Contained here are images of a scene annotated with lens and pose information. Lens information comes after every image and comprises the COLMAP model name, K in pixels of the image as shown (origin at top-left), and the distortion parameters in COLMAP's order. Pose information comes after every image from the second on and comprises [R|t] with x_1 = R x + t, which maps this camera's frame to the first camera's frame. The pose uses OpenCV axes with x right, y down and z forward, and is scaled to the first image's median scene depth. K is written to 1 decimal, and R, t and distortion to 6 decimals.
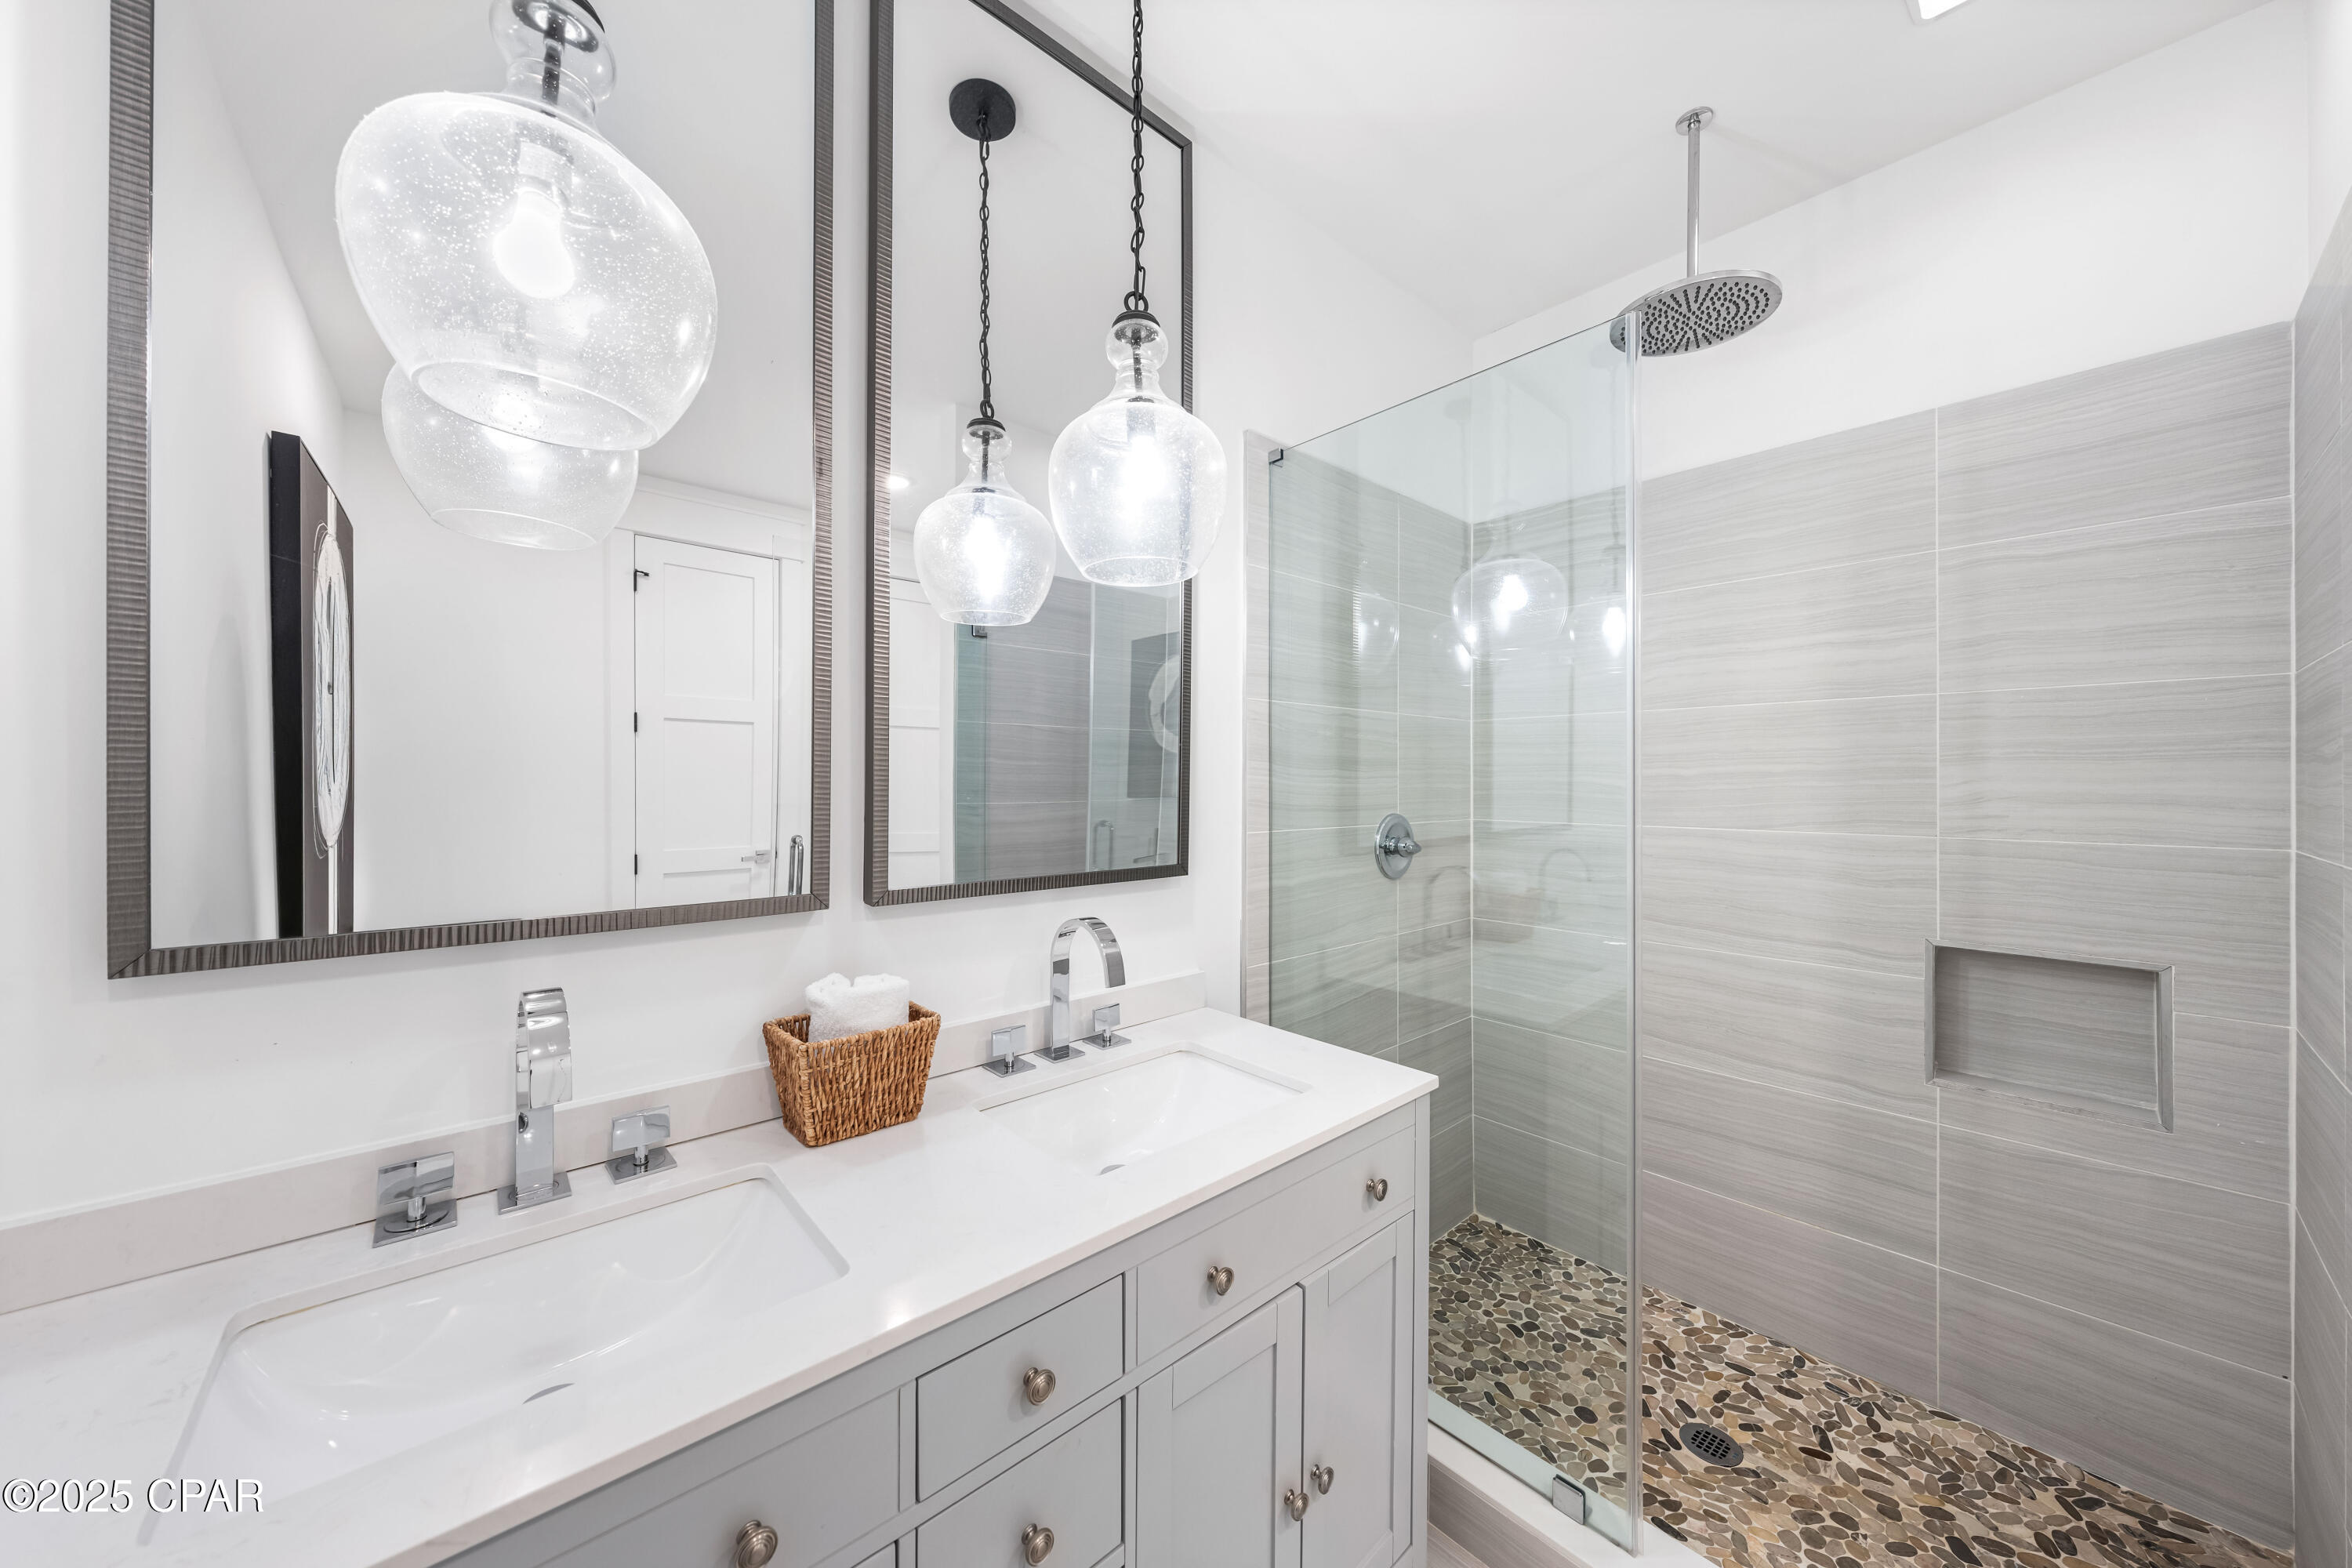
lens RADIAL K [[800.1, 0, 1175.5], [0, 800.1, 783.5], [0, 0, 1]] dist [-0.004671, 0.001128]
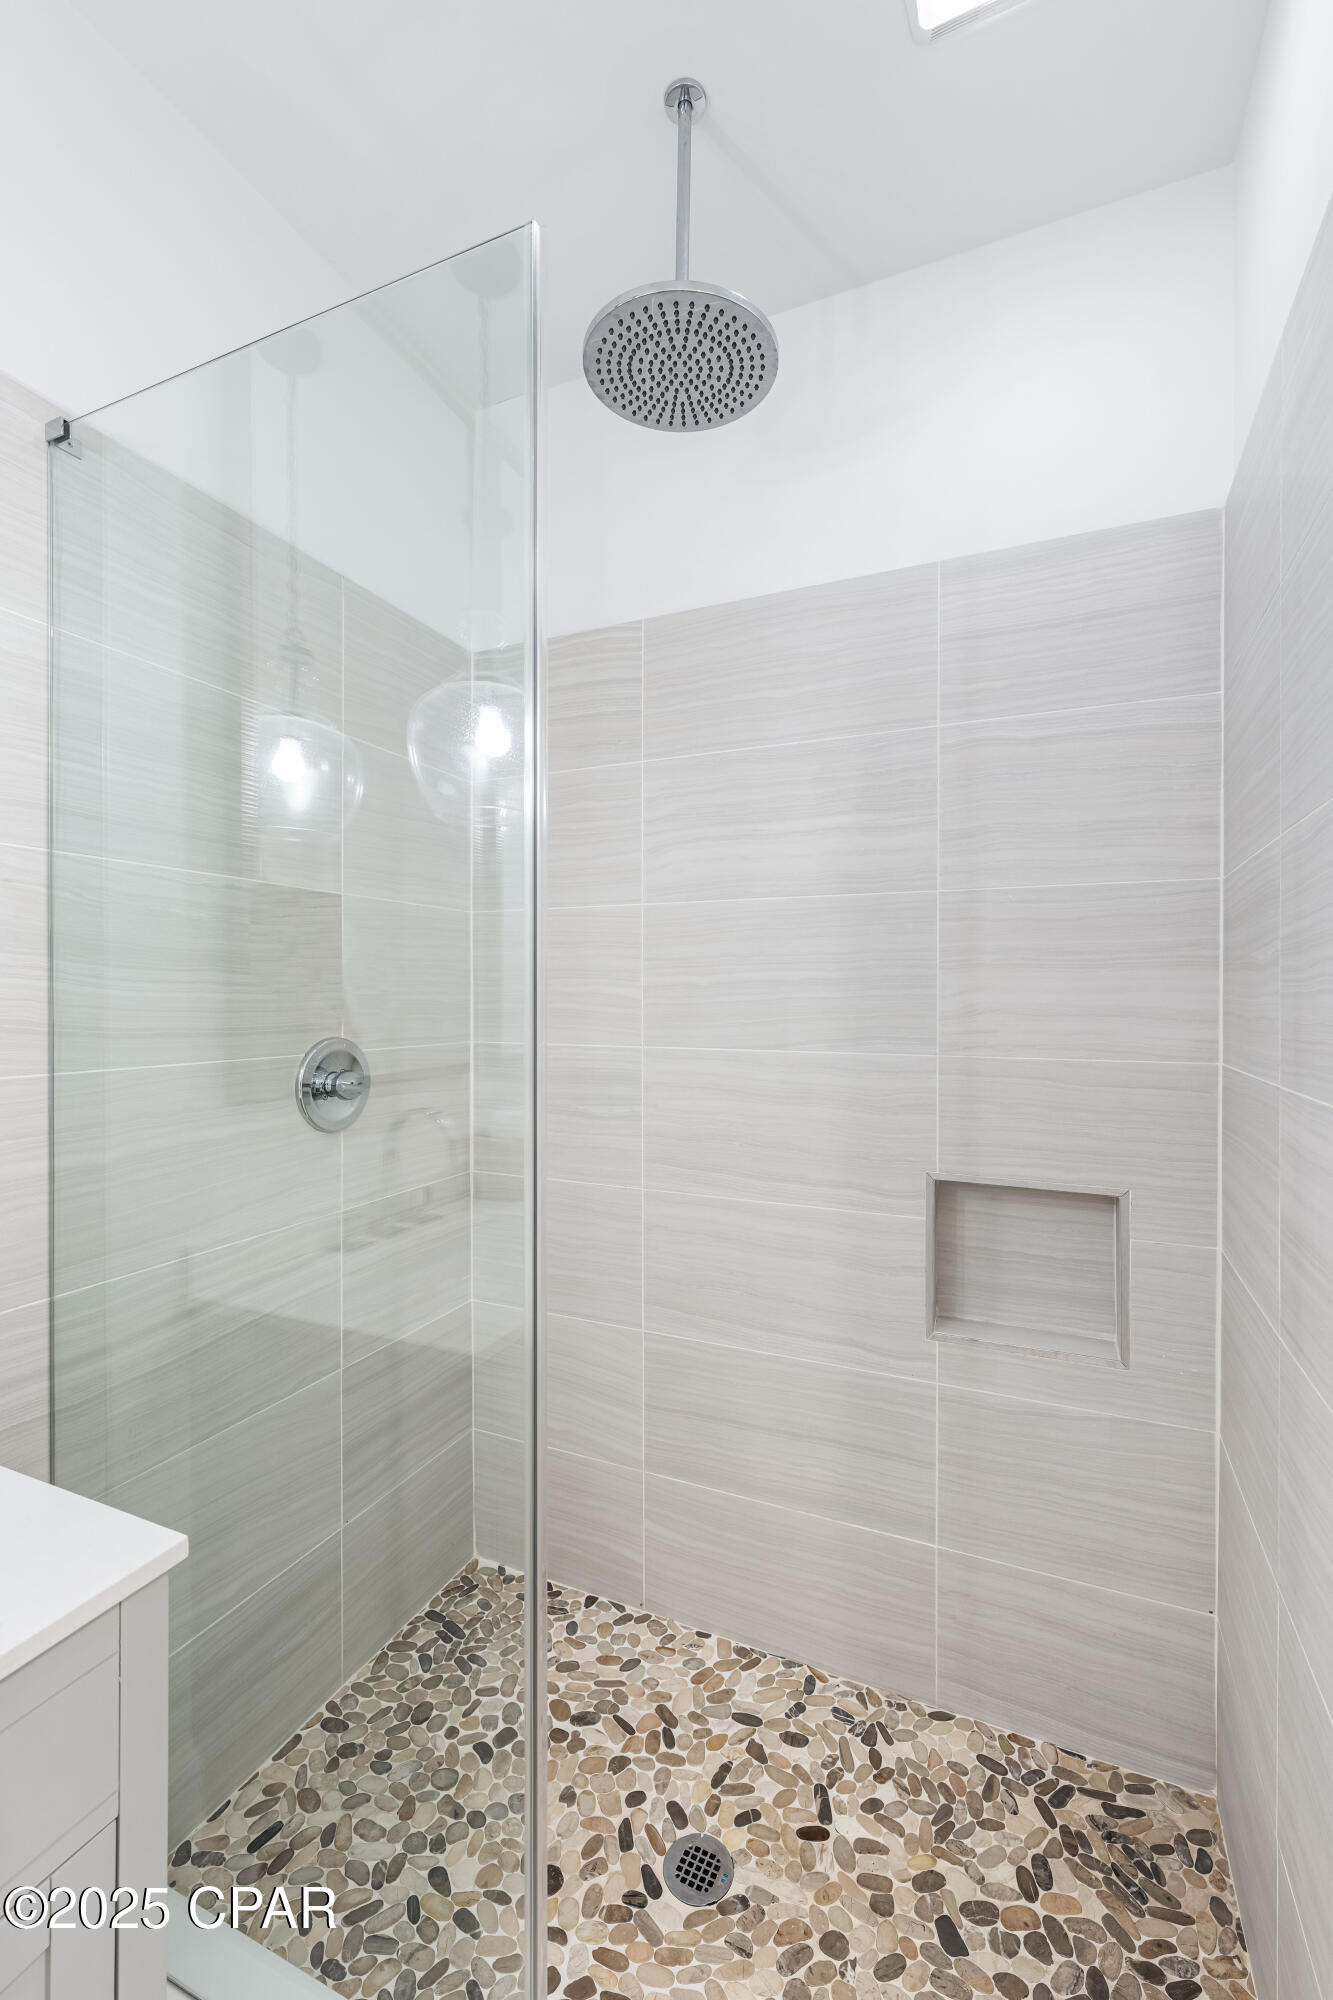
lens RADIAL K [[865.9, 0, 654.2], [0, 865.9, 1005.5], [0, 0, 1]] dist [0.001991, -0.000641]
pose [[0.913314, -0.003884, 0.407238, 0.283708], [-0.000294, 0.999948, 0.010198, 0.003132], [-0.407257, -0.009434, 0.913265, 0.258427]]
